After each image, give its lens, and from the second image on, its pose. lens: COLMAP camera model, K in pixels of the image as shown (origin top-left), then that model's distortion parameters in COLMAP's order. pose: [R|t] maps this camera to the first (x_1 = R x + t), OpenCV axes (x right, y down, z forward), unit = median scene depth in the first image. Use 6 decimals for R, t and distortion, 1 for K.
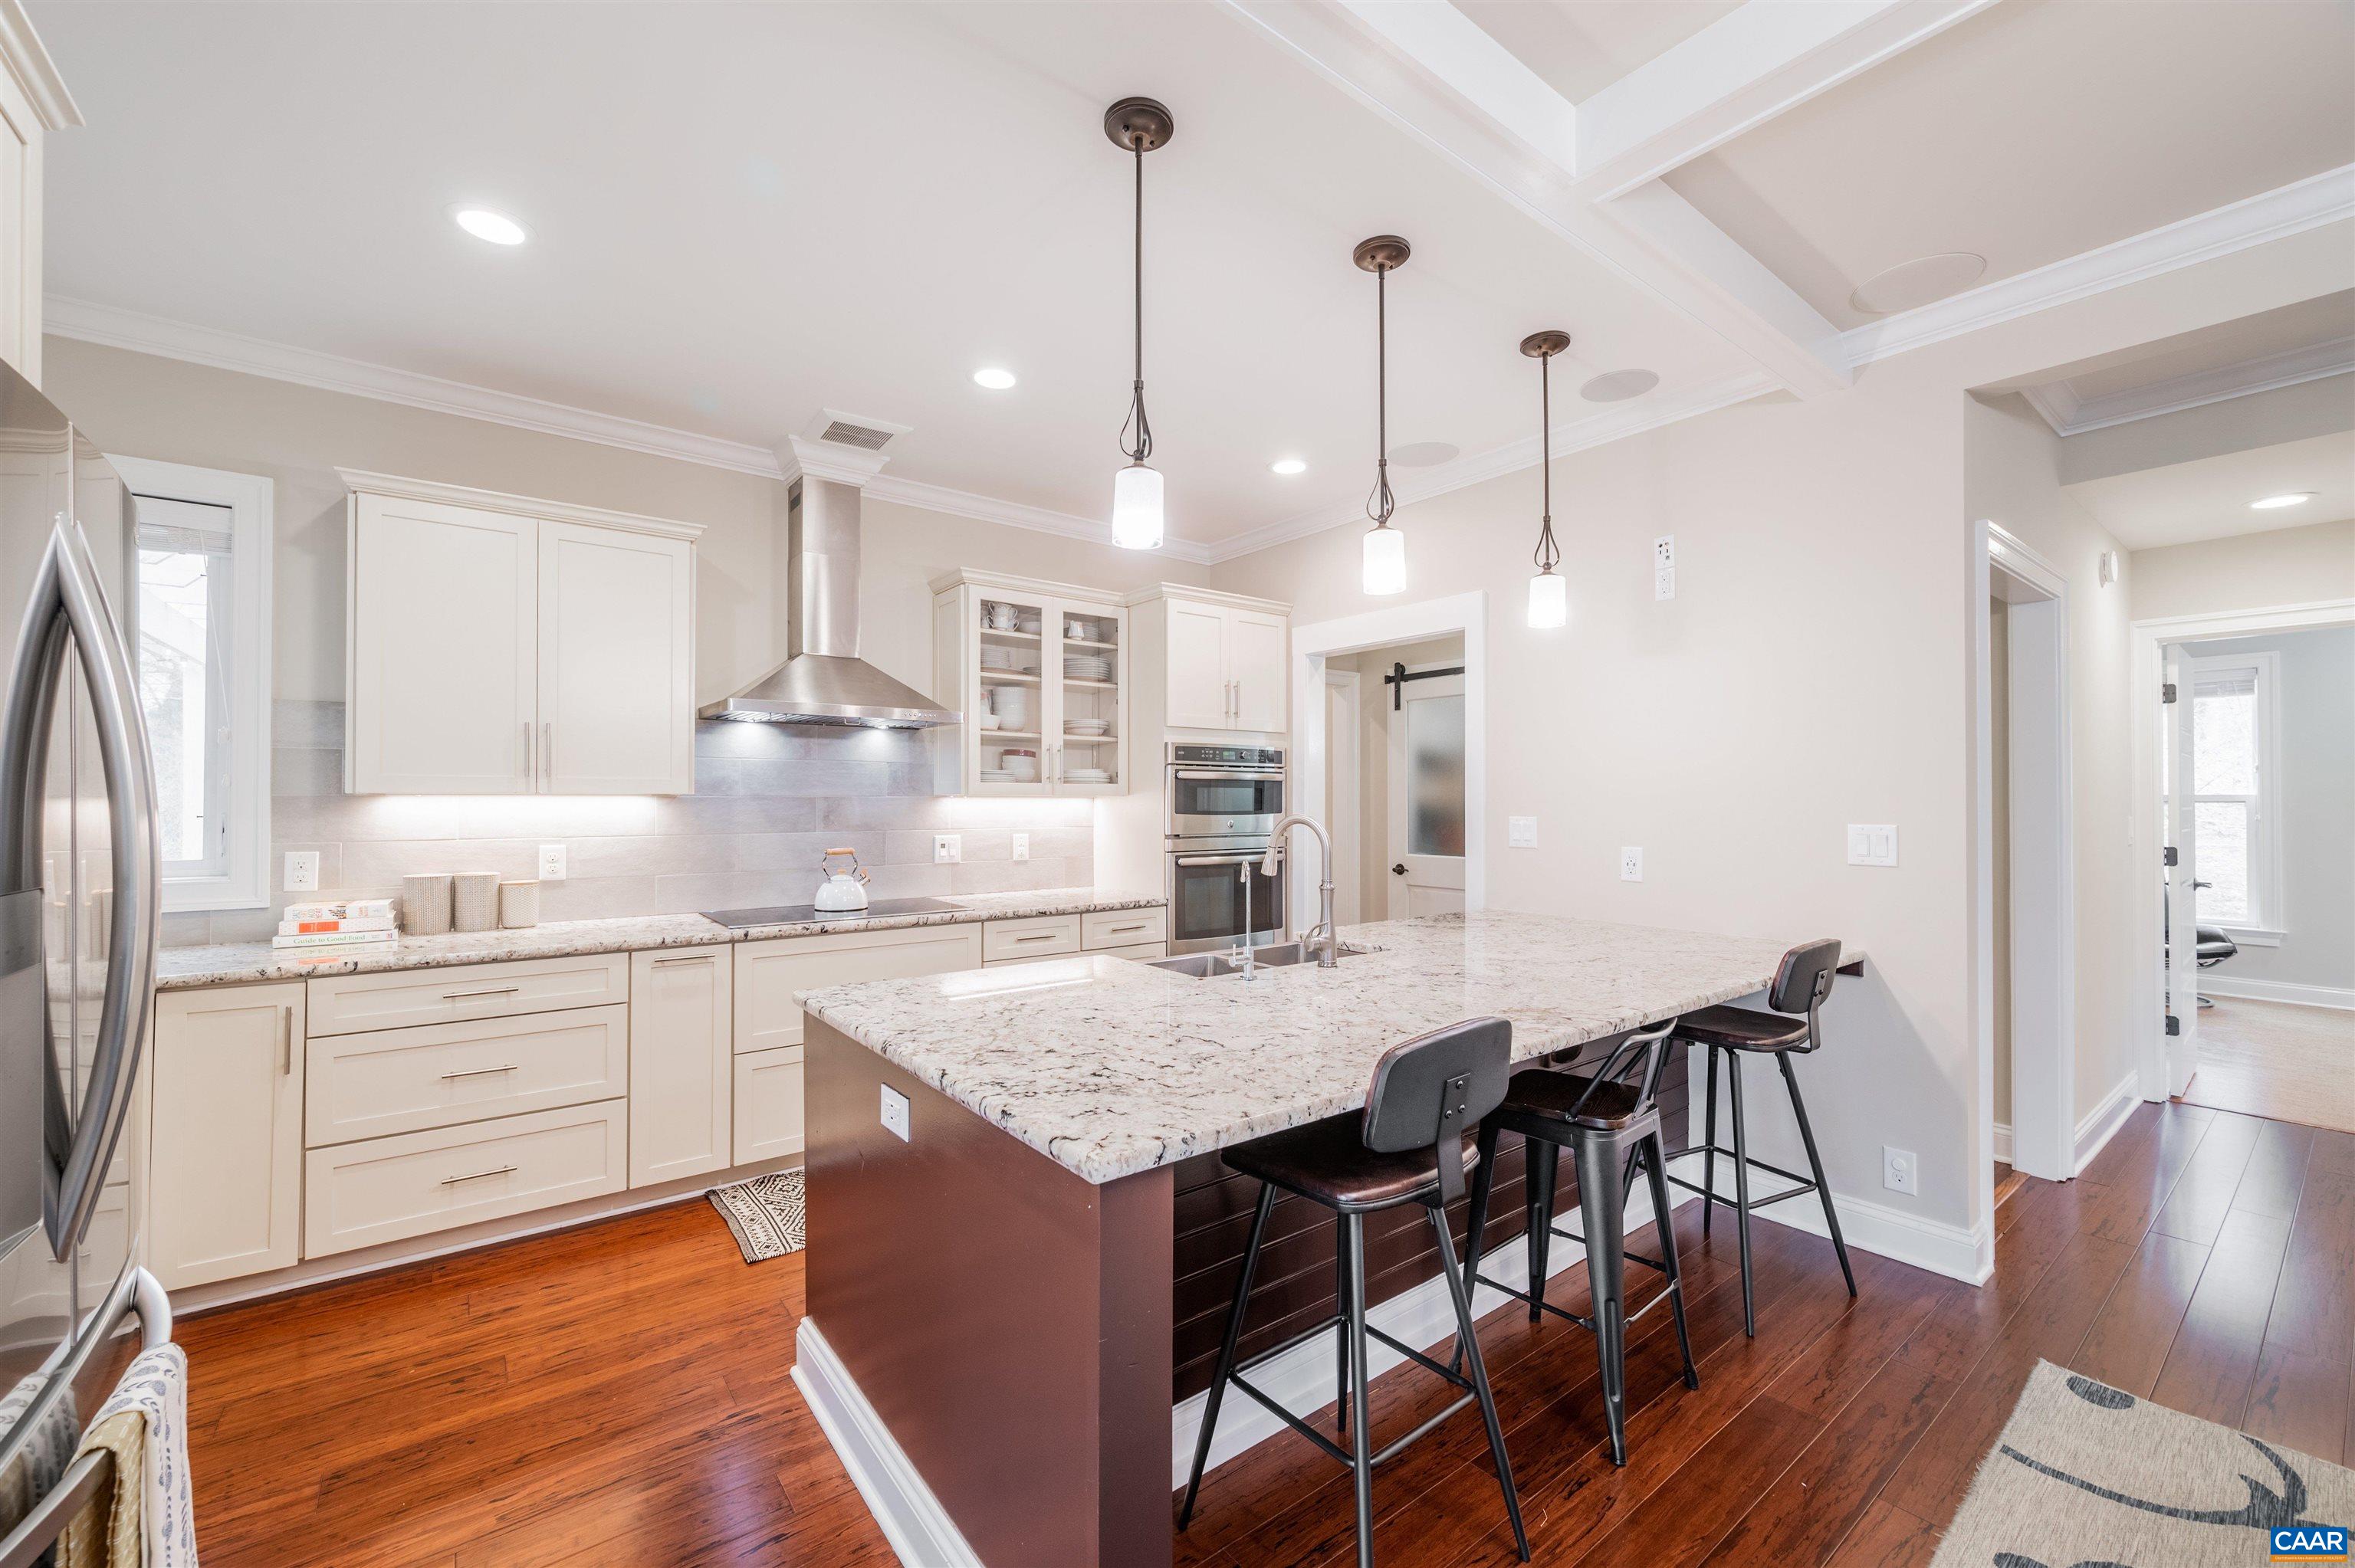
lens RADIAL K [[944.9, 0, 1180.0], [0, 944.9, 785.4], [0, 0, 1]] dist [-0.000372, 0.000060]
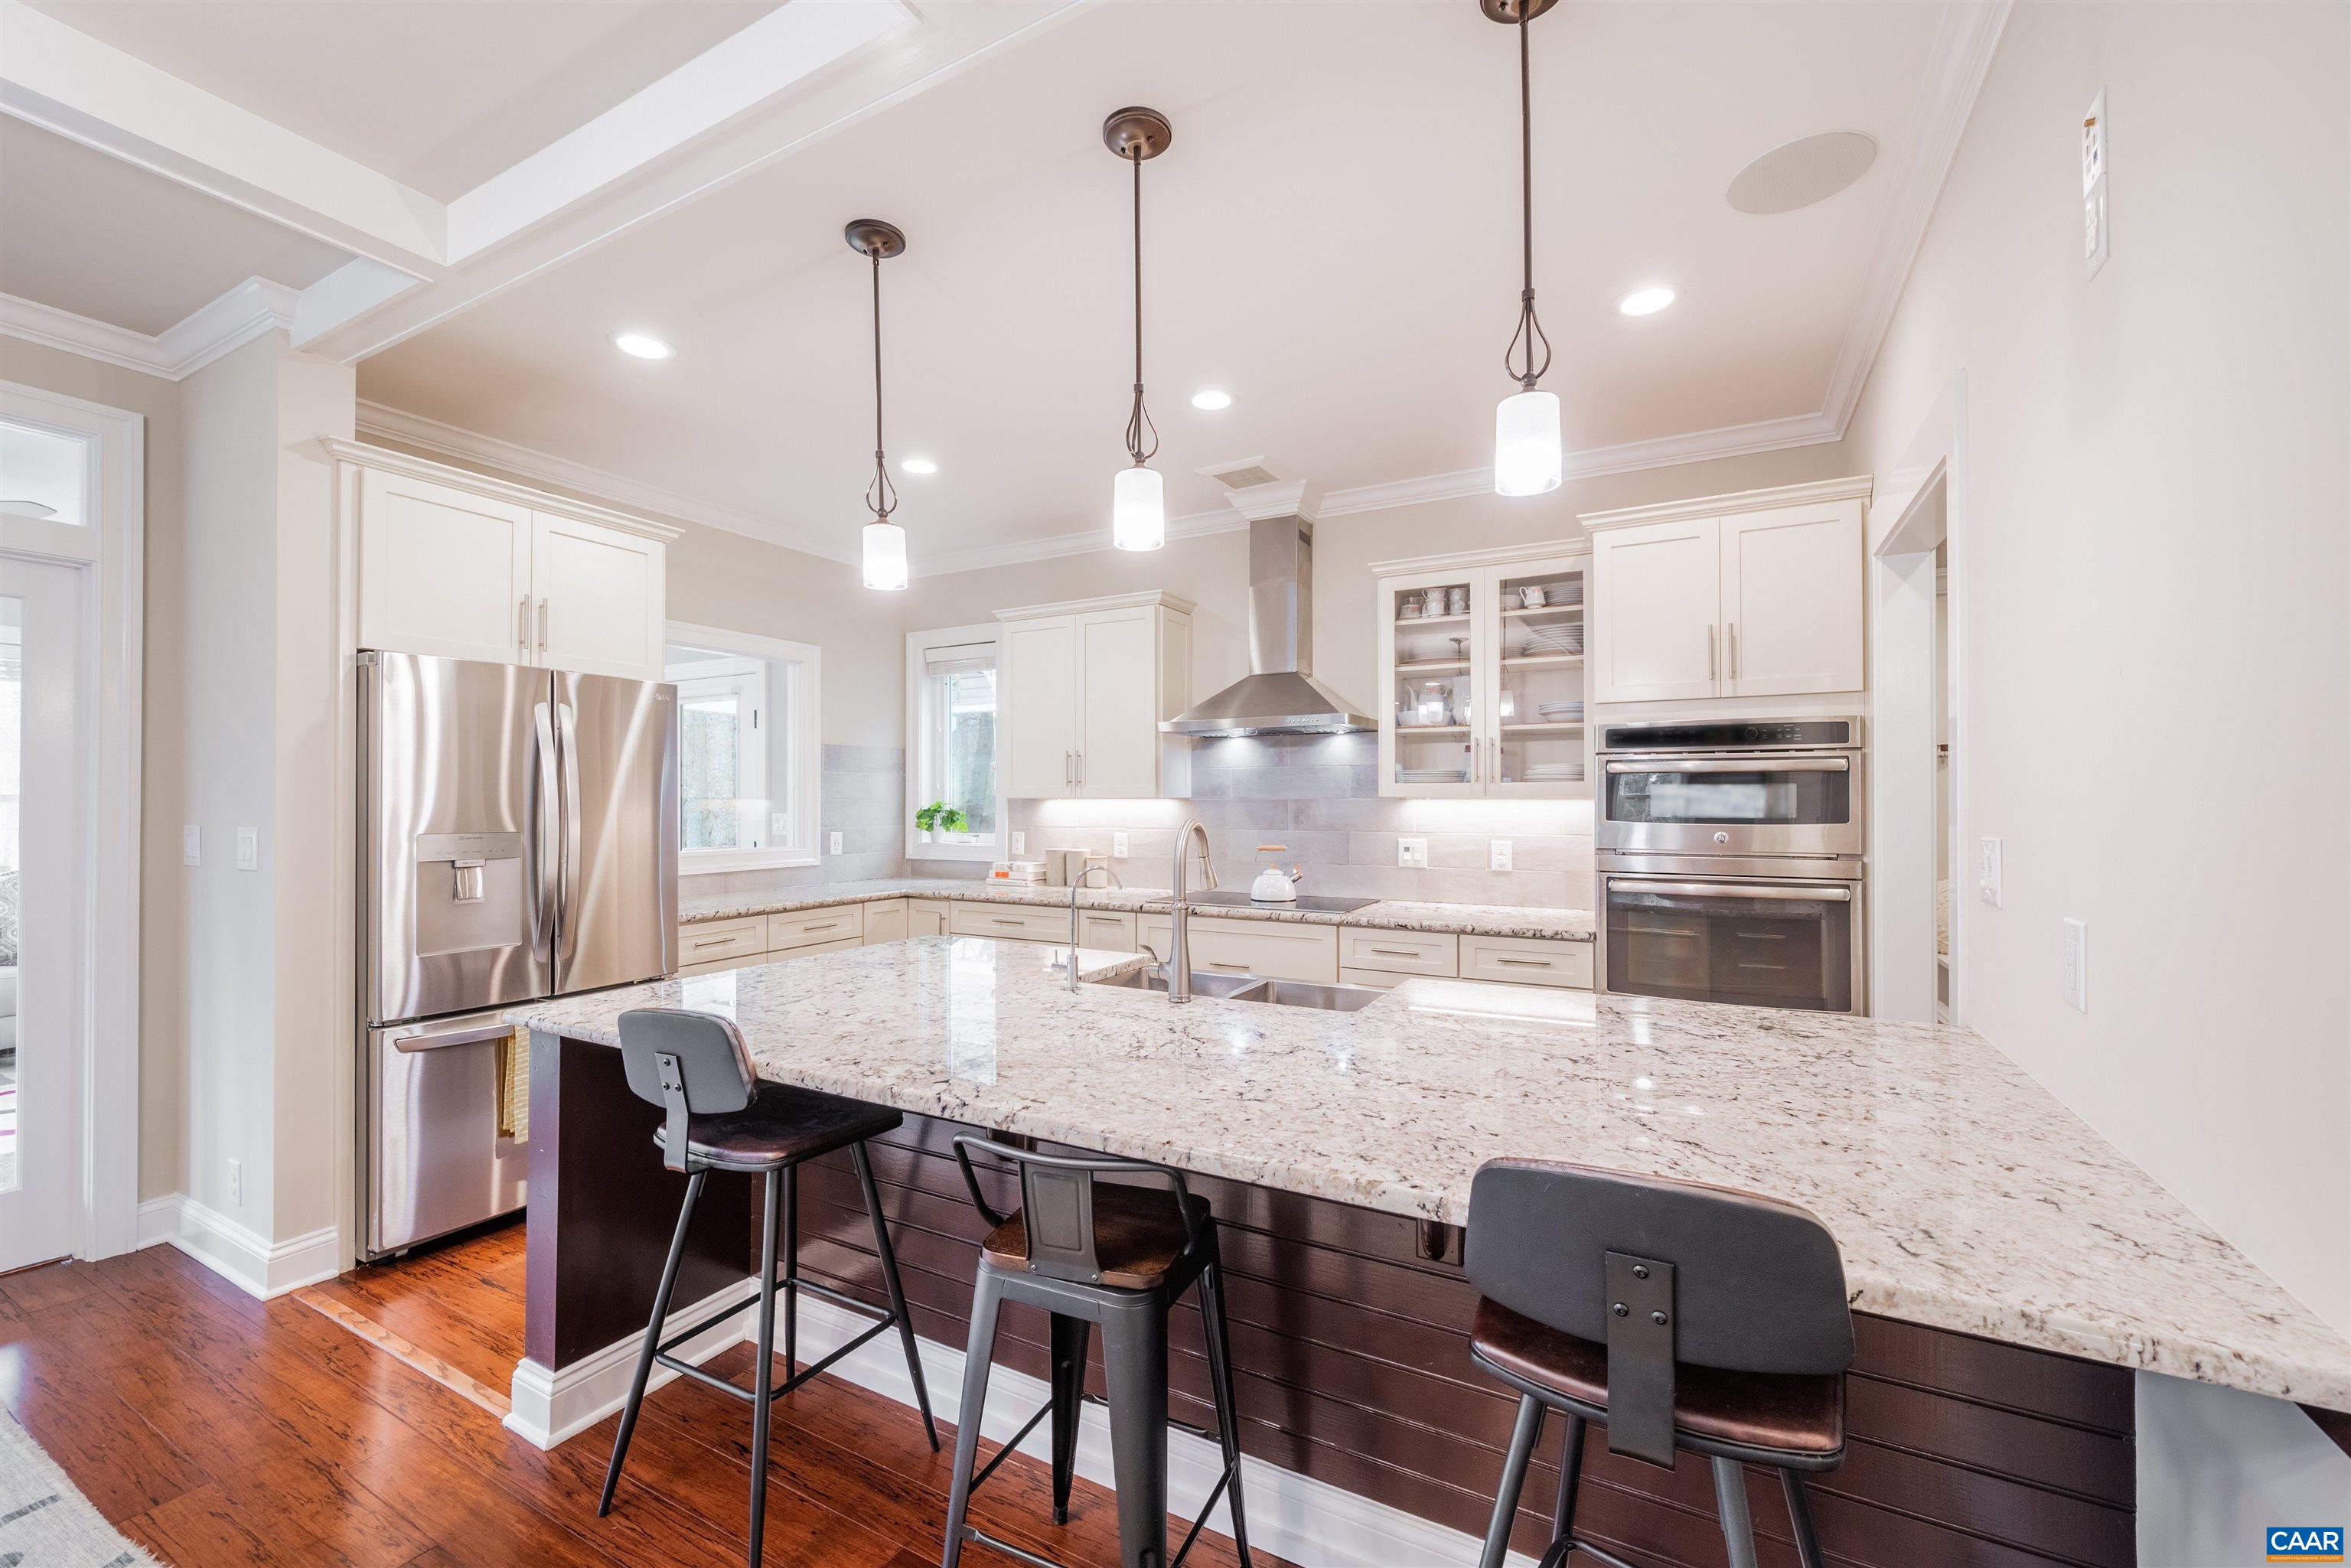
lens RADIAL K [[943.4, 0, 1176.6], [0, 943.4, 794.1], [0, 0, 1]] dist [-0.000372, 0.000060]
pose [[0.403996, -0.006783, -0.914736, 0.577568], [0.015553, 0.999879, -0.000545, 0.004654], [0.914629, -0.014007, 0.404052, 0.417491]]
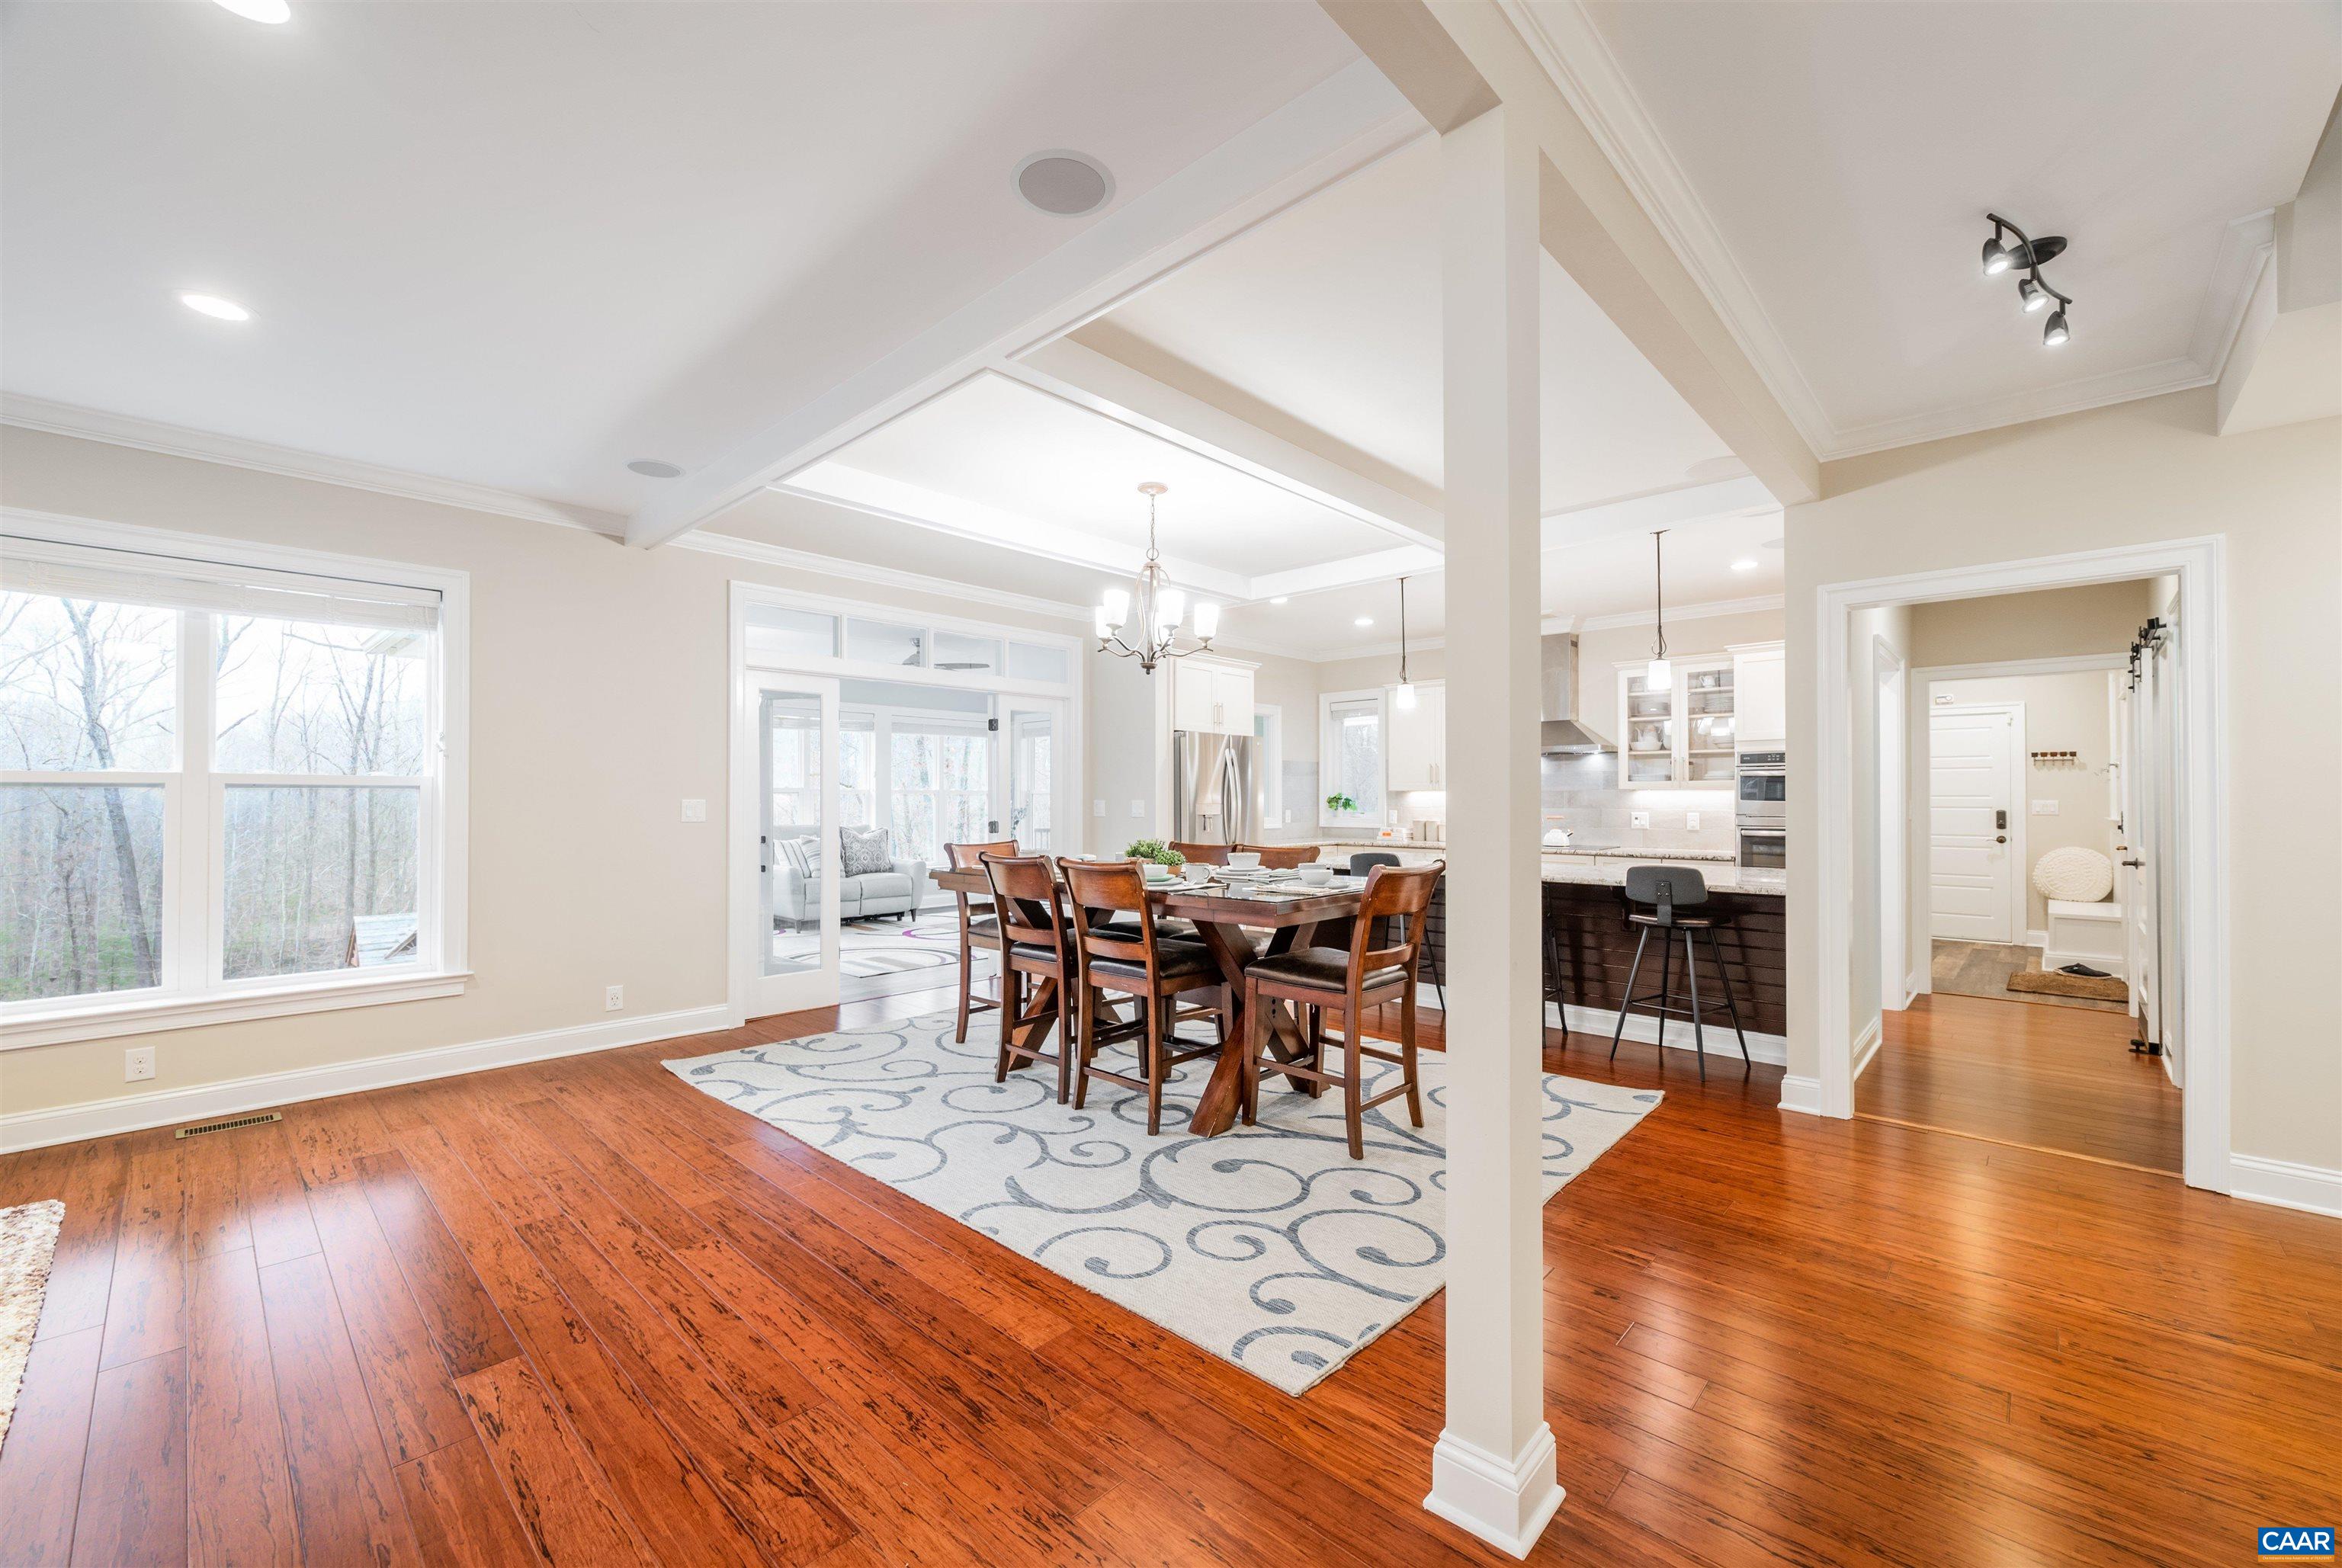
lens RADIAL K [[939.8, 0, 1167.8], [0, 939.8, 784.2], [0, 0, 1]] dist [-0.000372, 0.000060]
pose [[0.156404, -0.014014, -0.987594, 1.406645], [0.016714, 0.999794, -0.011540, 0.007569], [0.987552, -0.014702, 0.156606, -0.127374]]
